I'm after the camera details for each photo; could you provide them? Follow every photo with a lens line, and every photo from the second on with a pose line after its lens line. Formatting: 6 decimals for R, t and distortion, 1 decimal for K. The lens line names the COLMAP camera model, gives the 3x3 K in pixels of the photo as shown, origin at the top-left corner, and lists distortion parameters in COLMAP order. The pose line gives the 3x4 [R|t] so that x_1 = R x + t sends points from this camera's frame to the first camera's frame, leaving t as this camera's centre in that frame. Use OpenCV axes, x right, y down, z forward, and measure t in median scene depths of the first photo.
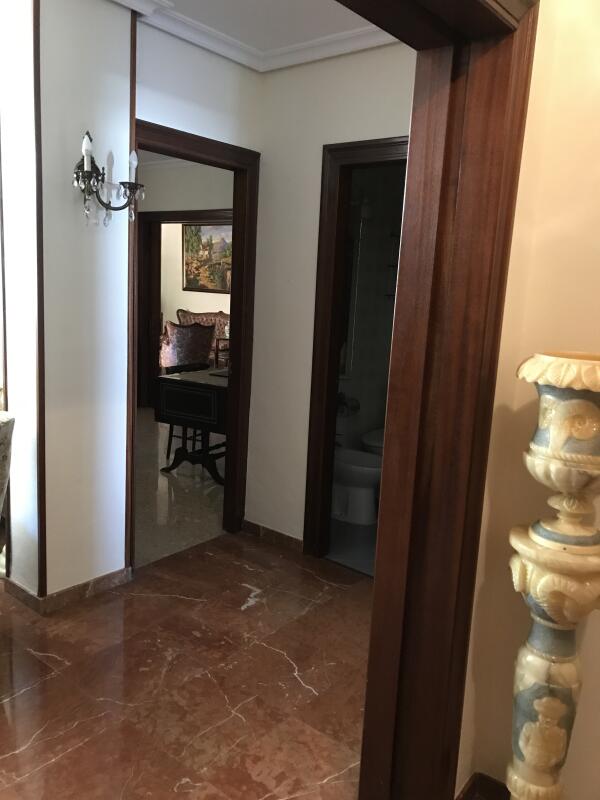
lens RADIAL K [[665.1, 0, 304.6], [0, 665.1, 402.8], [0, 0, 1]] dist [0.027425, -0.006787]
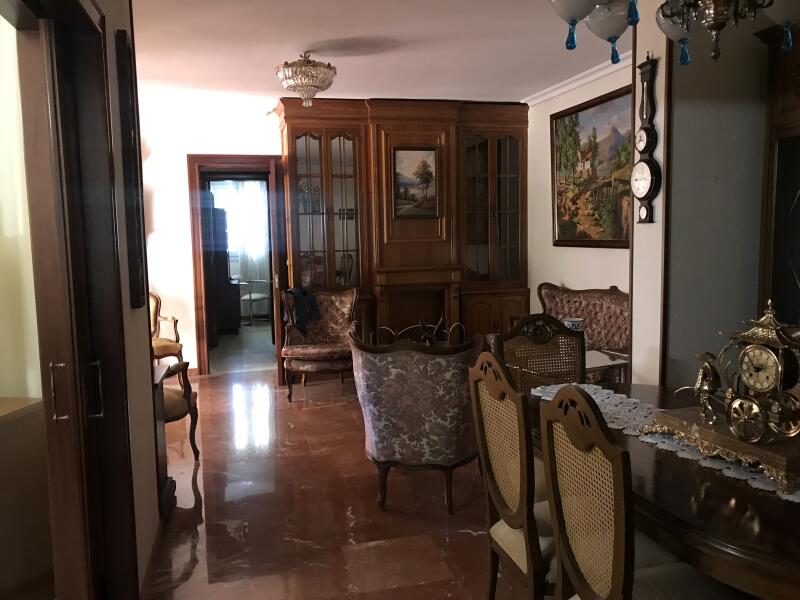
lens RADIAL K [[665.1, 0, 399.1], [0, 665.1, 301.6], [0, 0, 1]] dist [0.027425, -0.006787]
pose [[0.790956, -0.004707, -0.611855, 0.037572], [-0.048715, 0.996312, -0.070640, -0.087503], [0.609931, 0.085680, 0.787809, 0.548679]]
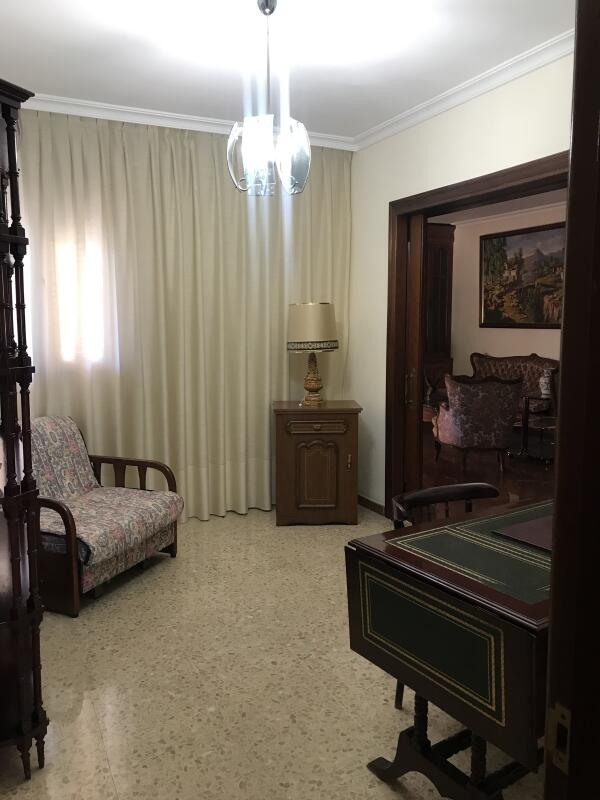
lens RADIAL K [[665.1, 0, 303.7], [0, 665.1, 403.1], [0, 0, 1]] dist [0.027425, -0.006787]
pose [[0.896976, 0.003410, -0.442066, -0.032574], [-0.029973, 0.998138, -0.053118, -0.041554], [0.441062, 0.060896, 0.895408, 0.269284]]
